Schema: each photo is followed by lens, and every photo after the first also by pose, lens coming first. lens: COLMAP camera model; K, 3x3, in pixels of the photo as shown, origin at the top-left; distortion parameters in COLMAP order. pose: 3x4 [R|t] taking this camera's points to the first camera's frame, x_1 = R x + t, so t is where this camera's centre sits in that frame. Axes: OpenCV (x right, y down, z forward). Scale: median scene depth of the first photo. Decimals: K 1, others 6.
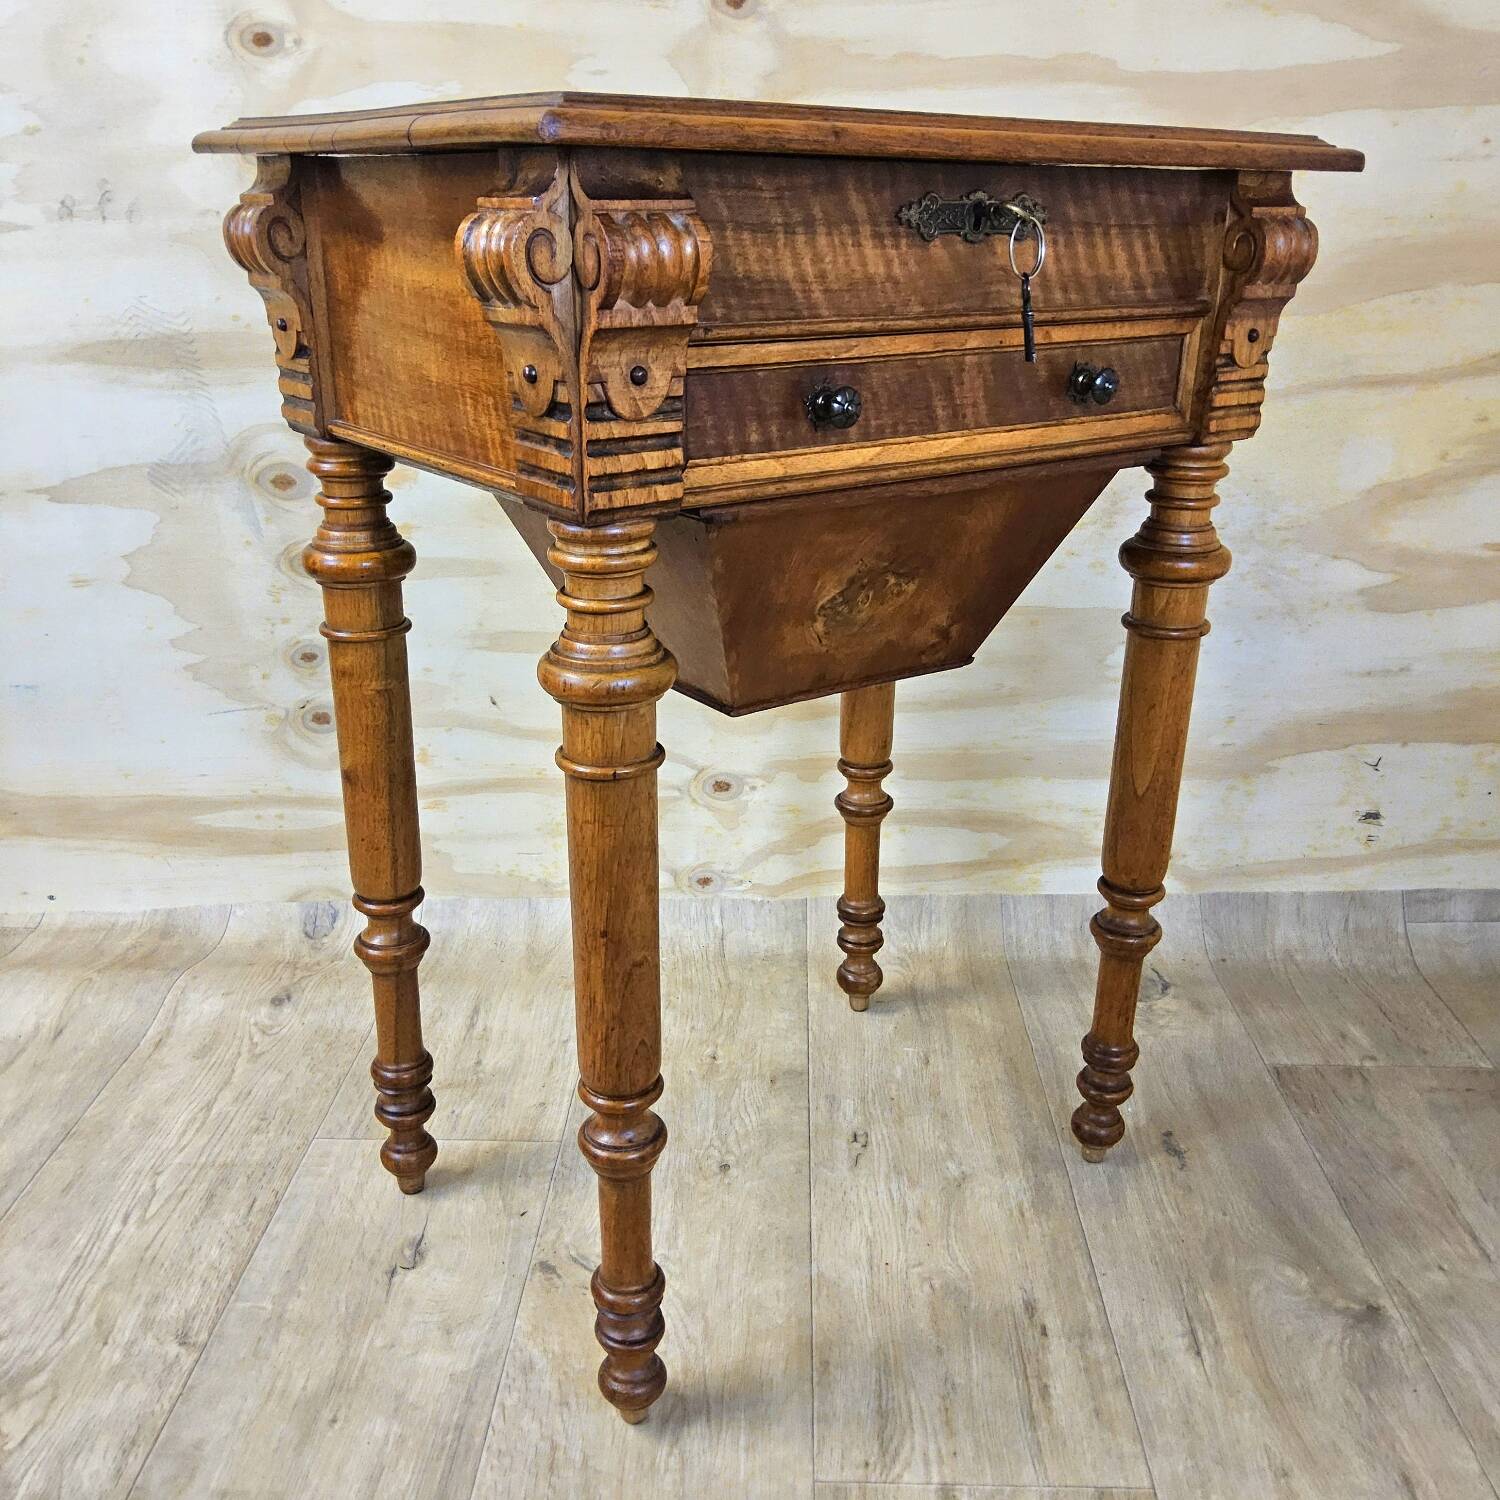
lens RADIAL K [[1504.1, 0, 757.9], [0, 1504.1, 754.4], [0, 0, 1]] dist [0.070780, -0.138370]
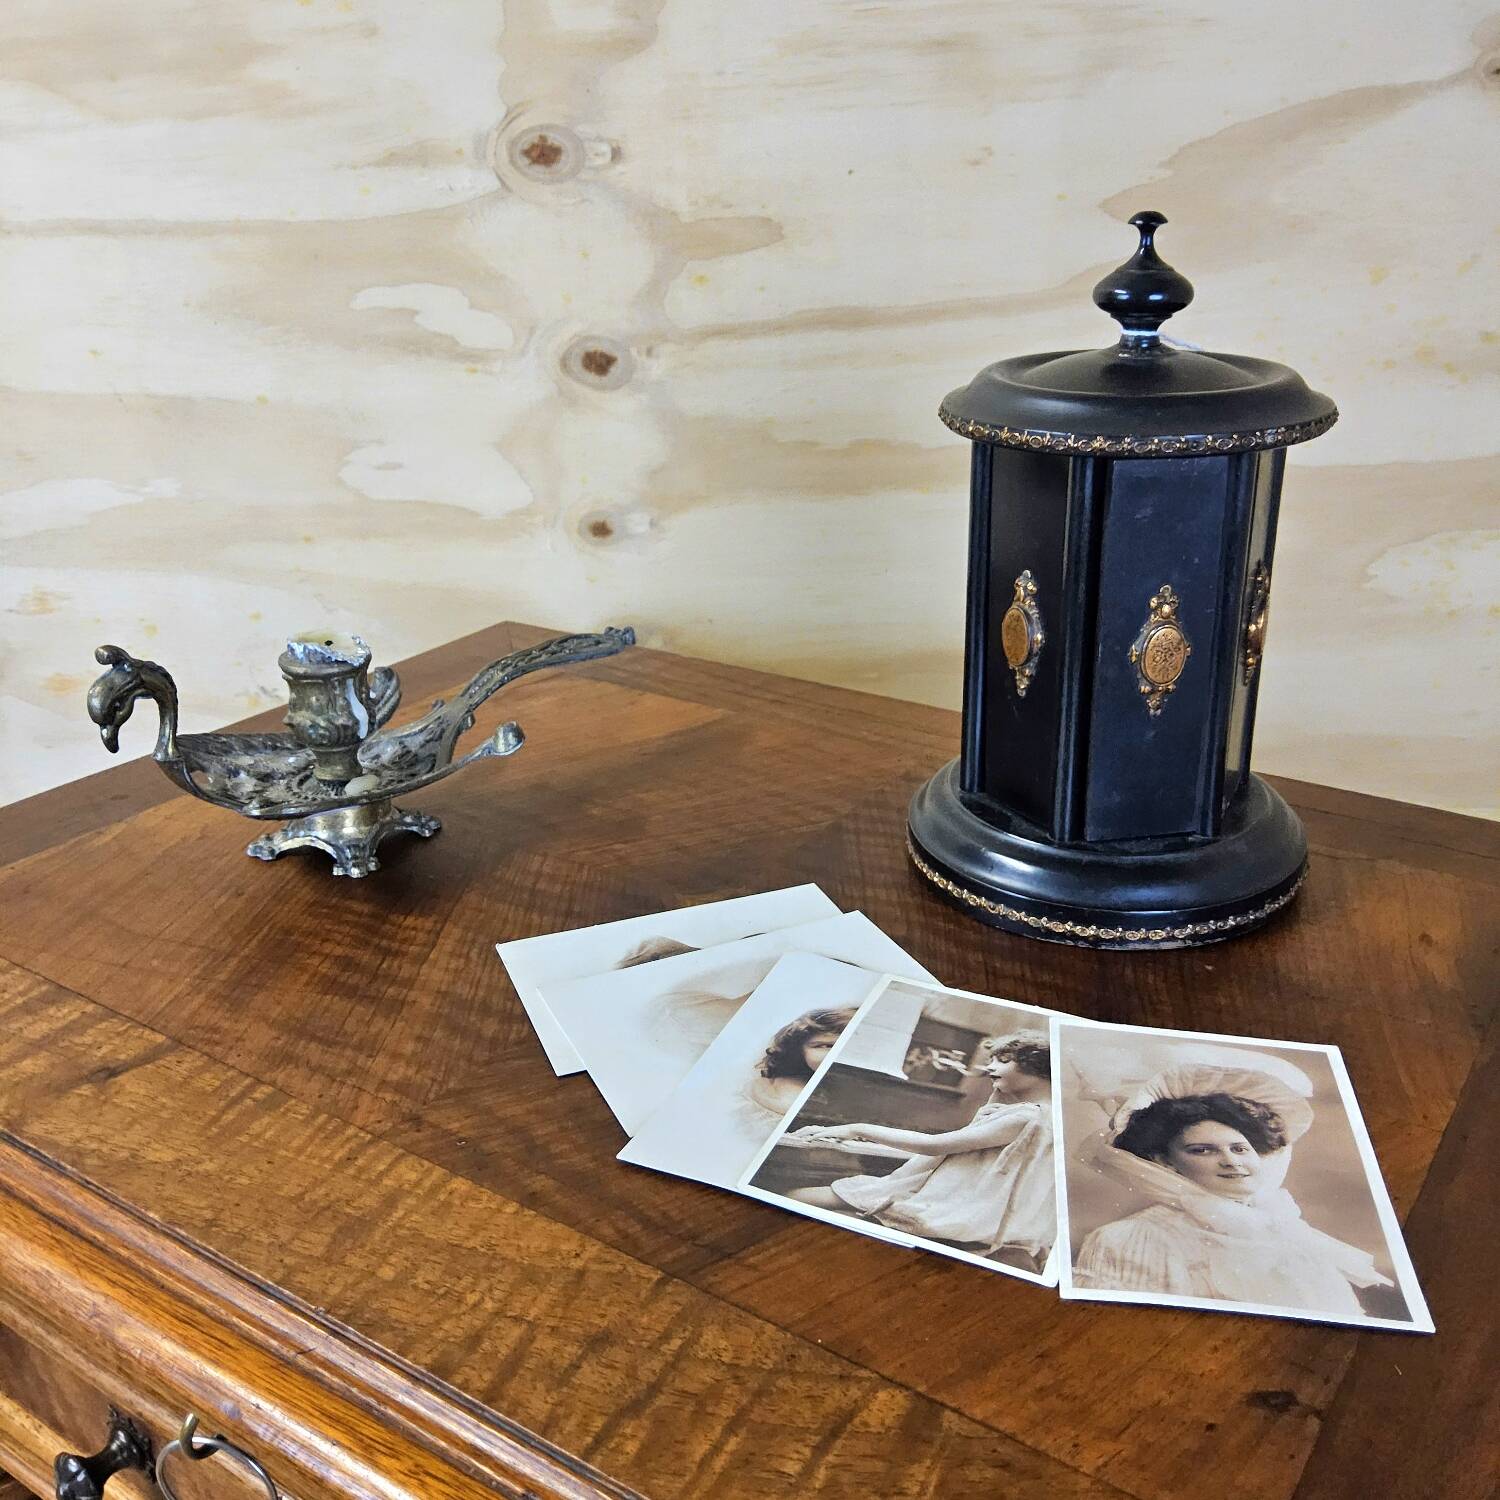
lens RADIAL K [[1504.1, 0, 757.9], [0, 1504.1, 754.4], [0, 0, 1]] dist [0.070780, -0.138370]
pose [[0.999869, -0.008378, -0.013866, 0.058607], [0.008850, 0.999372, 0.034302, -0.351582], [0.013570, -0.034420, 0.999315, 0.362367]]
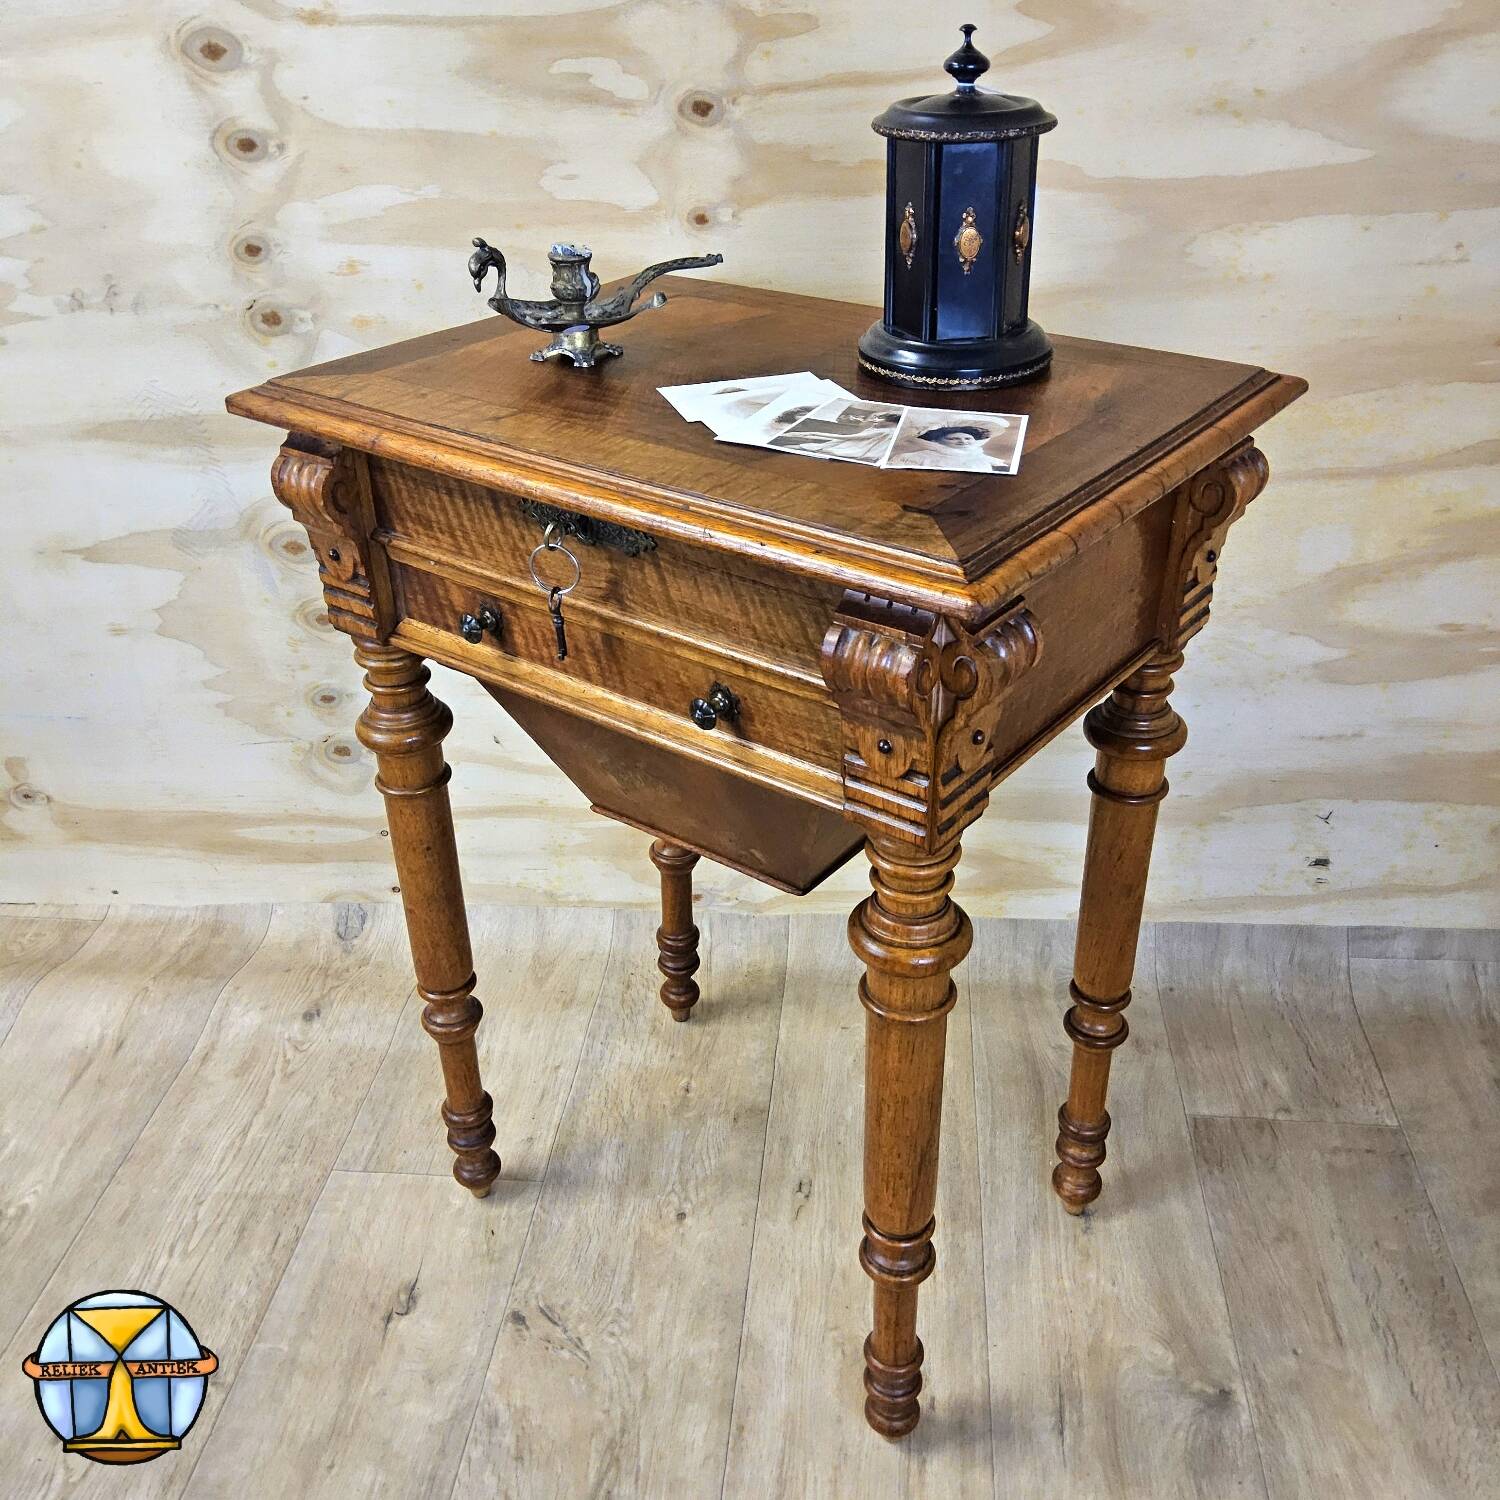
lens RADIAL K [[1504.1, 0, 757.9], [0, 1504.1, 754.4], [0, 0, 1]] dist [0.070780, -0.138370]
pose [[0.997609, 0.018511, -0.066591, 0.096573], [-0.007137, 0.985906, 0.167150, -0.240544], [0.068746, -0.166275, 0.983680, -0.059138]]
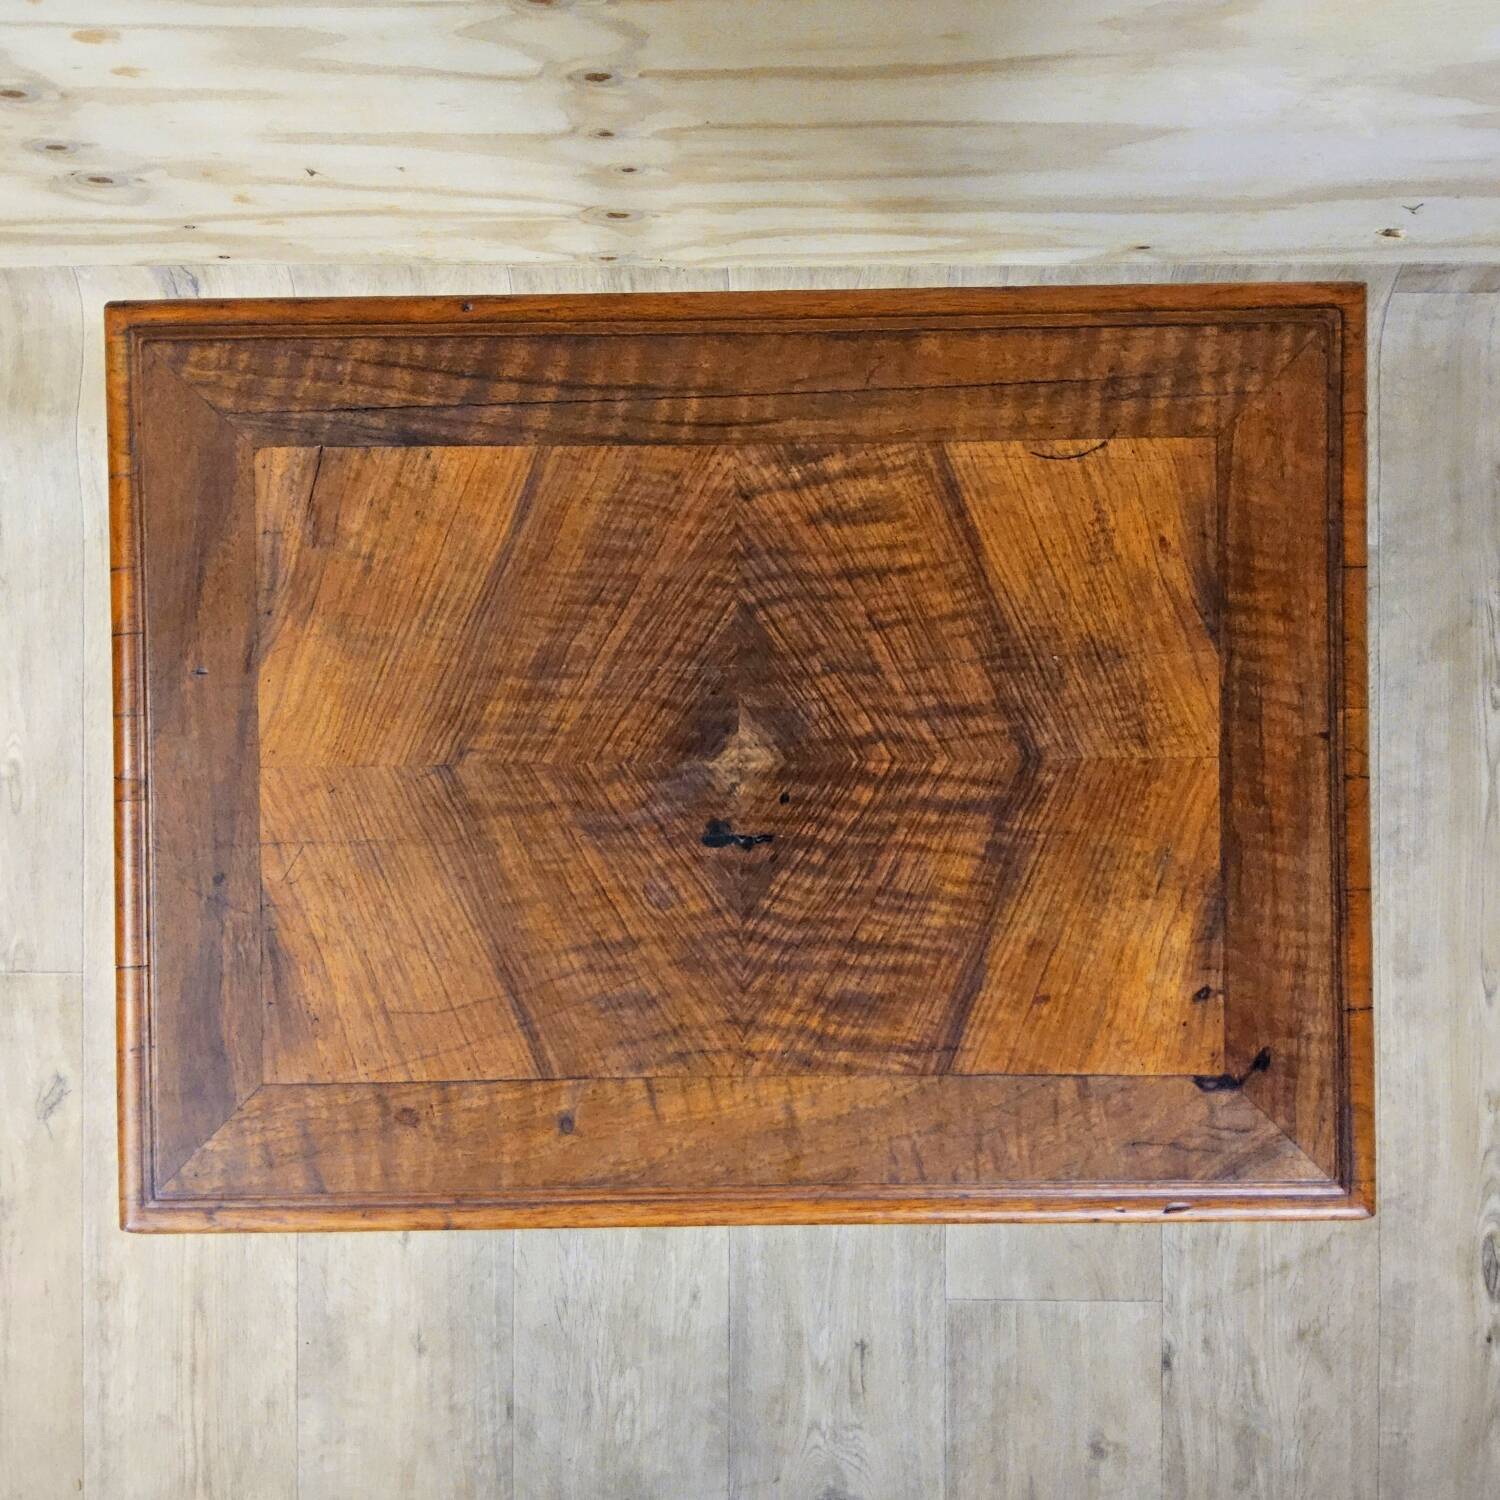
lens RADIAL K [[1504.1, 0, 757.9], [0, 1504.1, 754.4], [0, 0, 1]] dist [0.070780, -0.138370]
pose [[0.829755, -0.558125, -0.001847, 0.050207], [0.201982, 0.297194, 0.933209, -0.798071], [-0.520298, -0.774708, 0.359329, 0.541958]]
